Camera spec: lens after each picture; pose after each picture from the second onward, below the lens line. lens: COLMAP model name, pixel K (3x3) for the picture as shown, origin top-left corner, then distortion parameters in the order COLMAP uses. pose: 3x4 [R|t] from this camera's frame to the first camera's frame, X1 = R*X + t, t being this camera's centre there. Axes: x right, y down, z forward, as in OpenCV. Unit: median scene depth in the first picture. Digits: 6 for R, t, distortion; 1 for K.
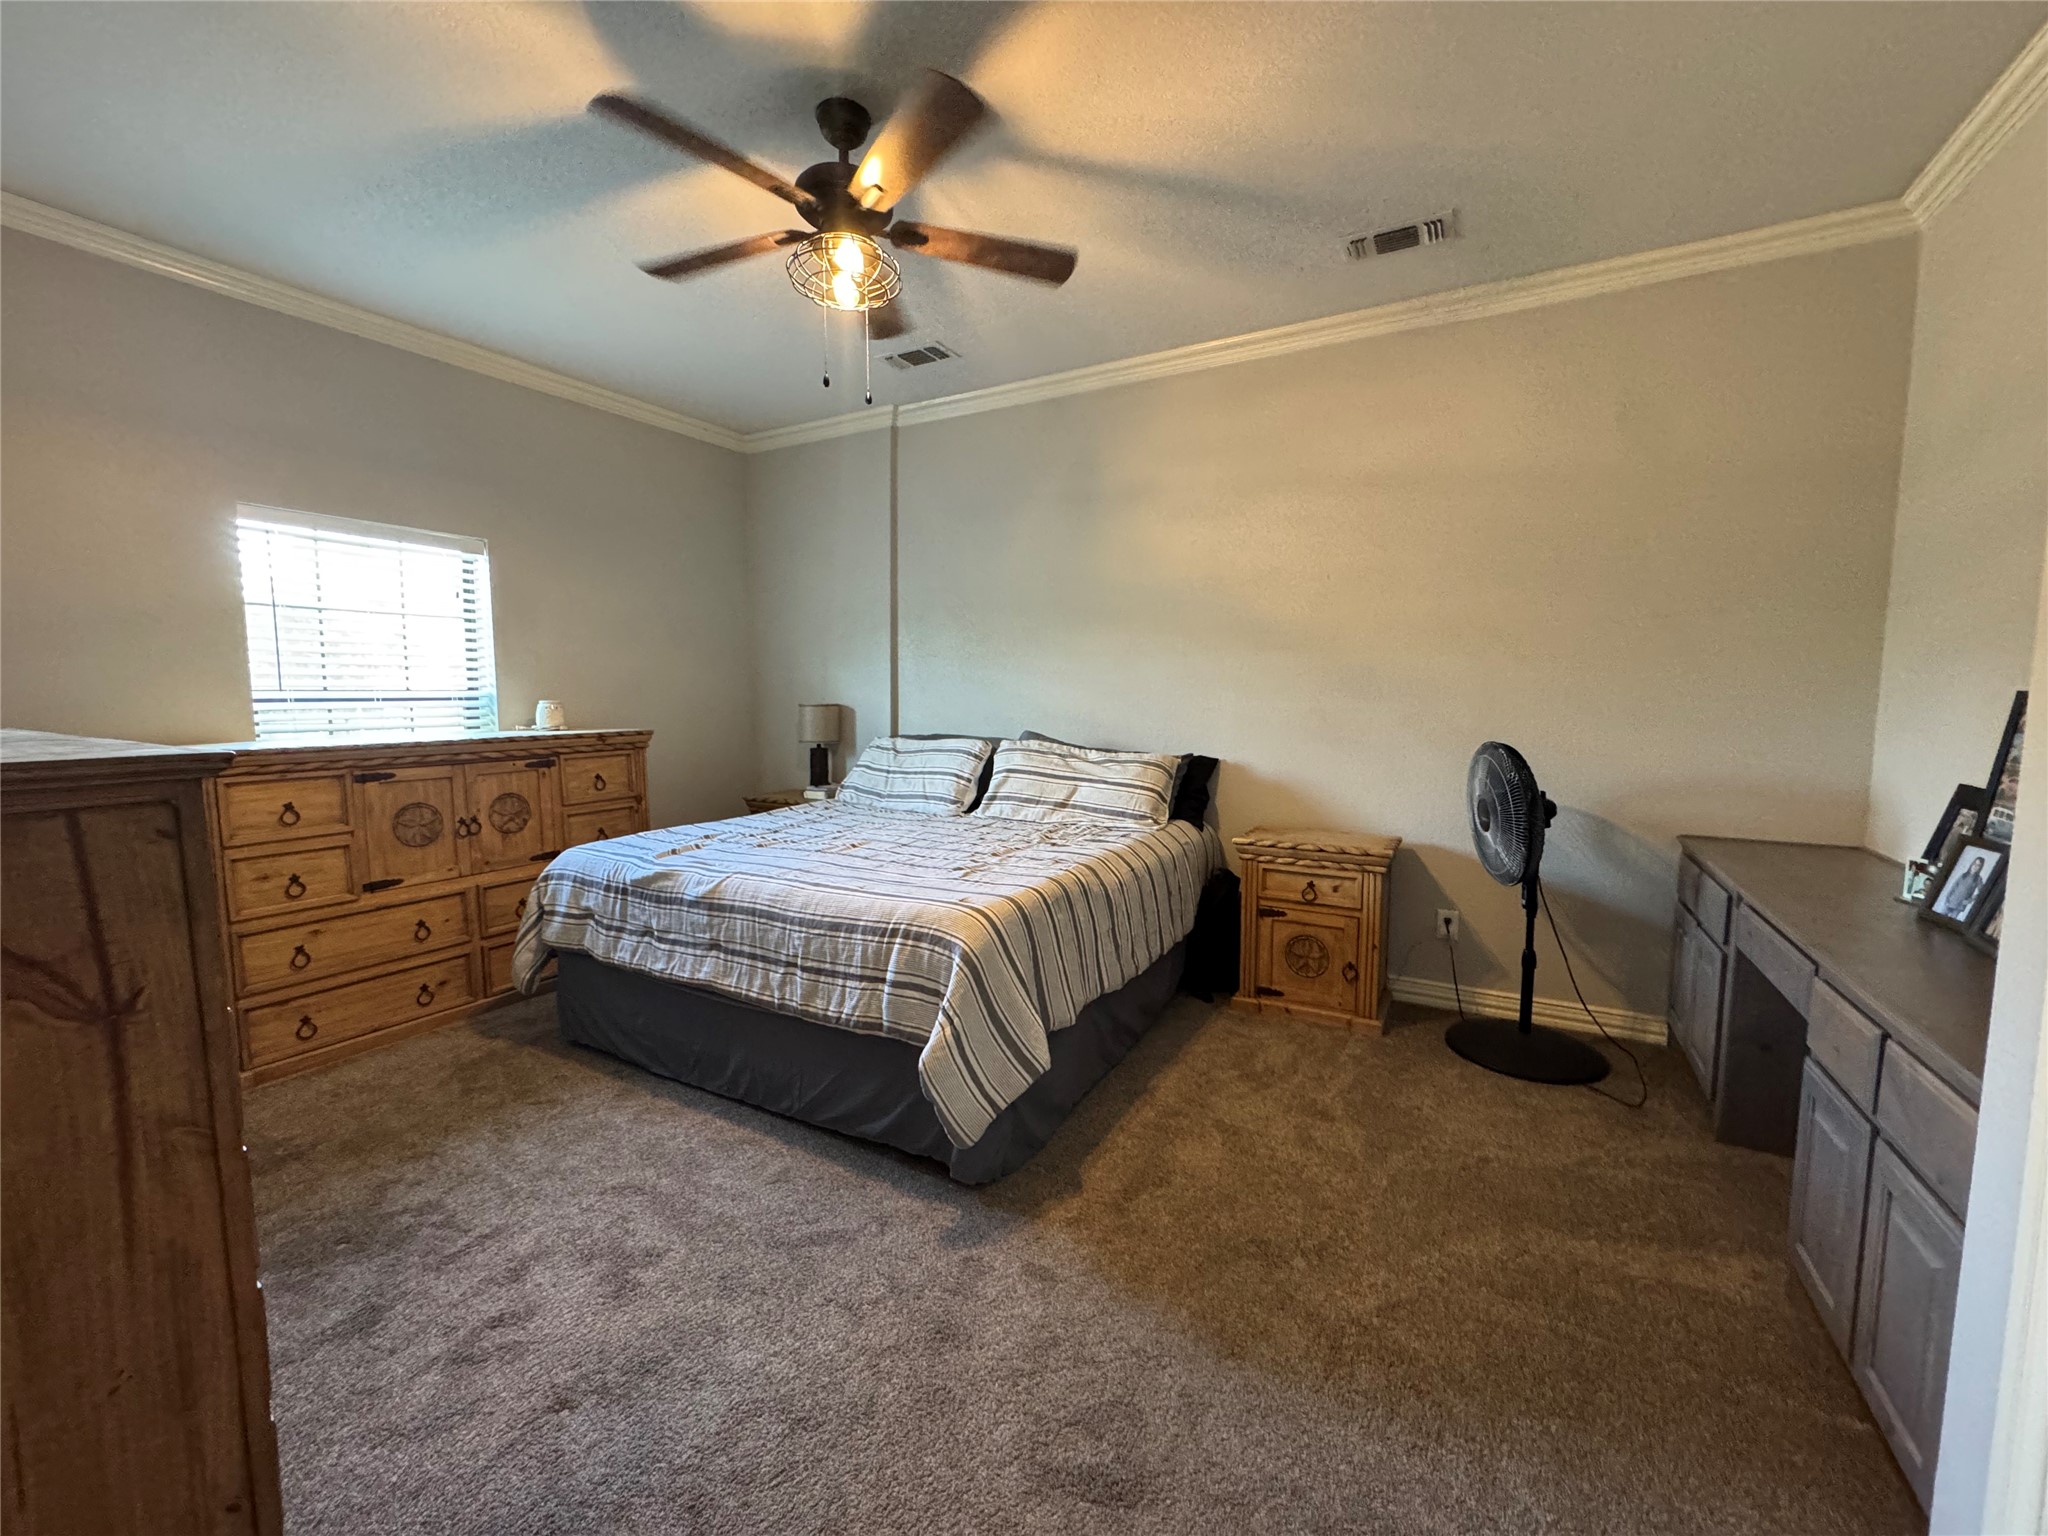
lens RADIAL K [[818.6, 0, 1022.7], [0, 818.6, 766.1], [0, 0, 1]] dist [-0.005208, 0.000415]
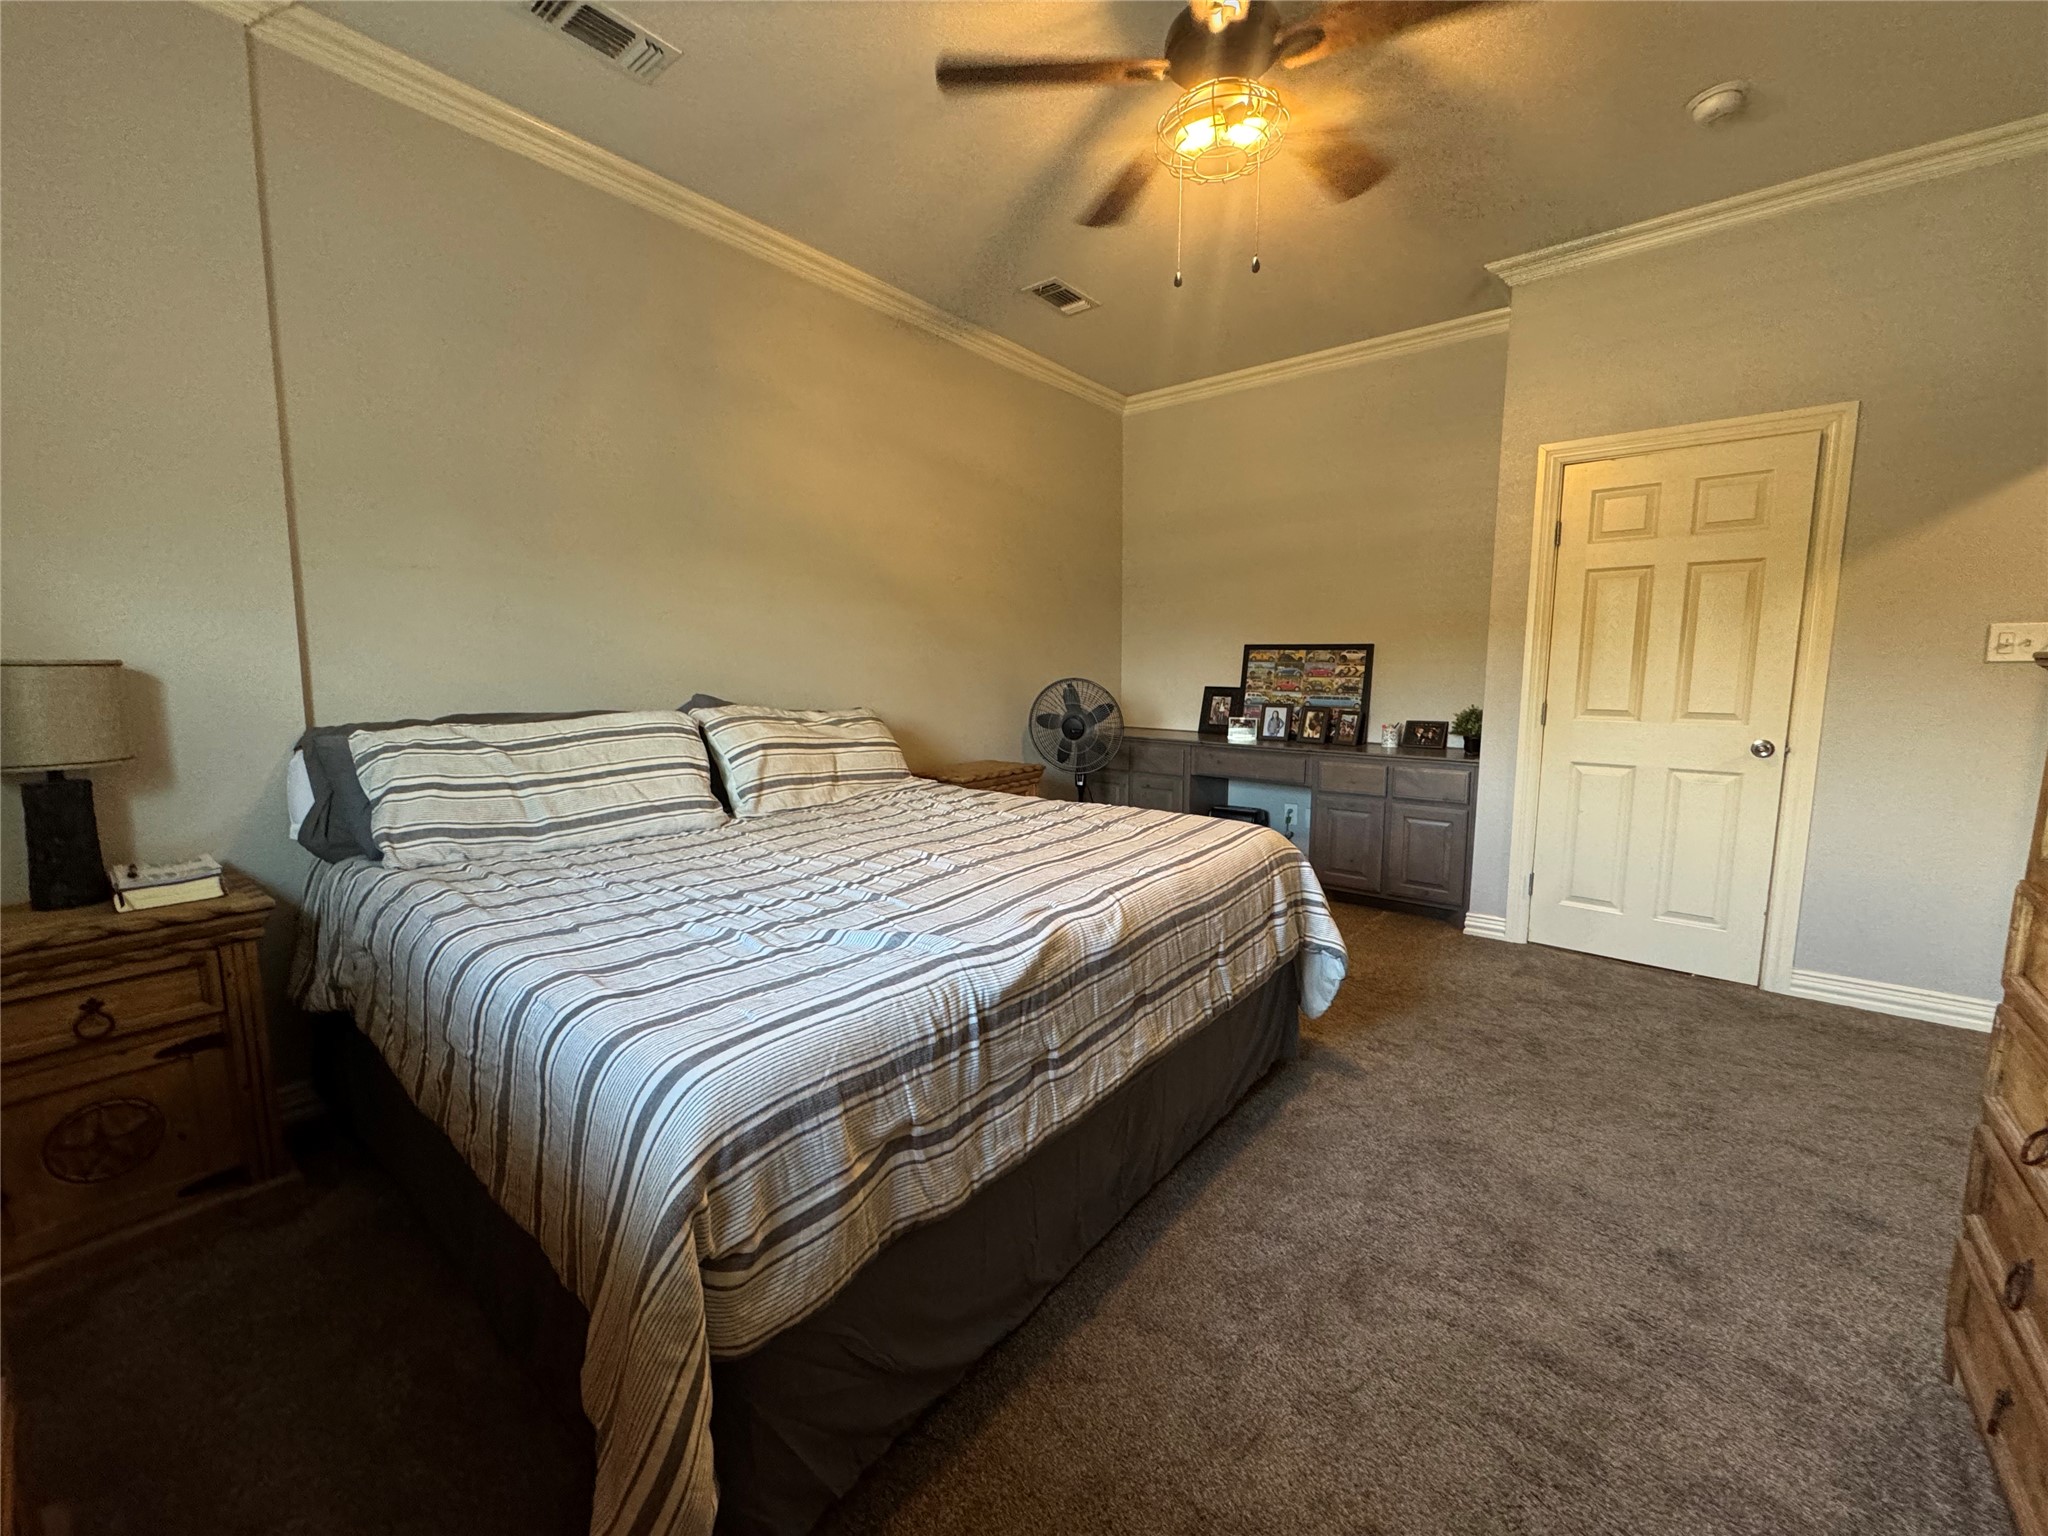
lens RADIAL K [[818.6, 0, 1022.7], [0, 818.6, 766.1], [0, 0, 1]] dist [-0.005208, 0.000415]
pose [[0.160465, -0.126842, 0.978858, -0.947946], [0.094404, 0.989135, 0.112697, -0.050766], [-0.982517, 0.074324, 0.170696, 0.896361]]
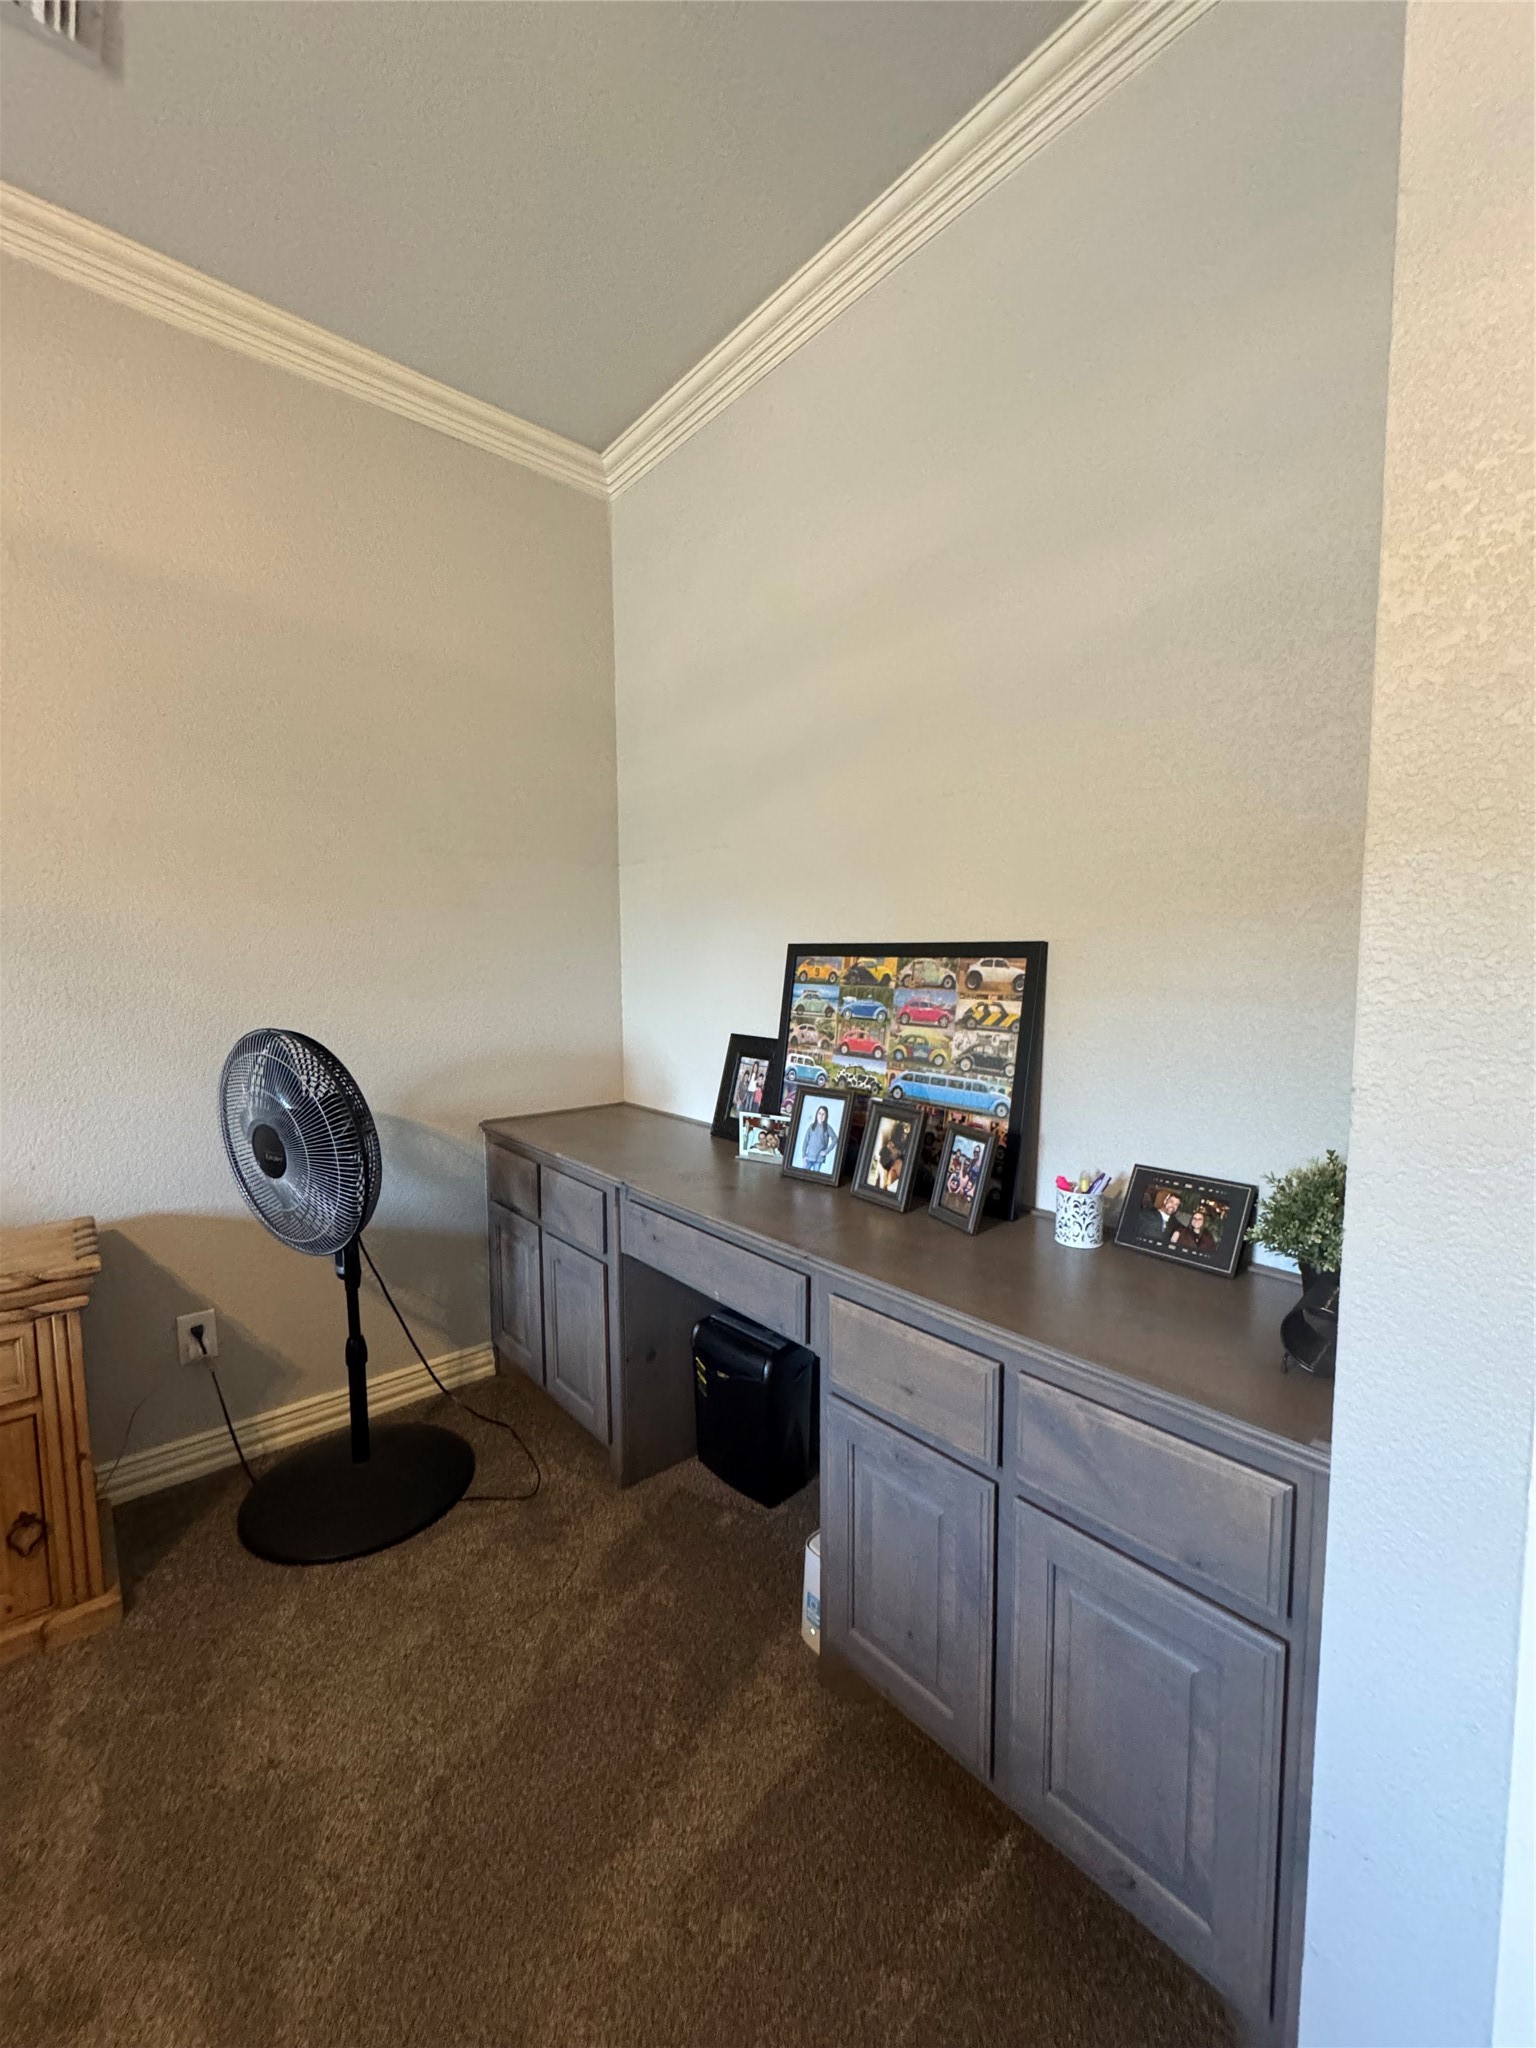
lens RADIAL K [[818.6, 0, 771.8], [0, 818.6, 1026.1], [0, 0, 1]] dist [-0.005208, 0.000415]
pose [[0.325266, -0.079250, 0.942296, 0.136022], [0.091936, 0.994412, 0.051899, -0.030443], [-0.941143, 0.069750, 0.330734, 0.476620]]
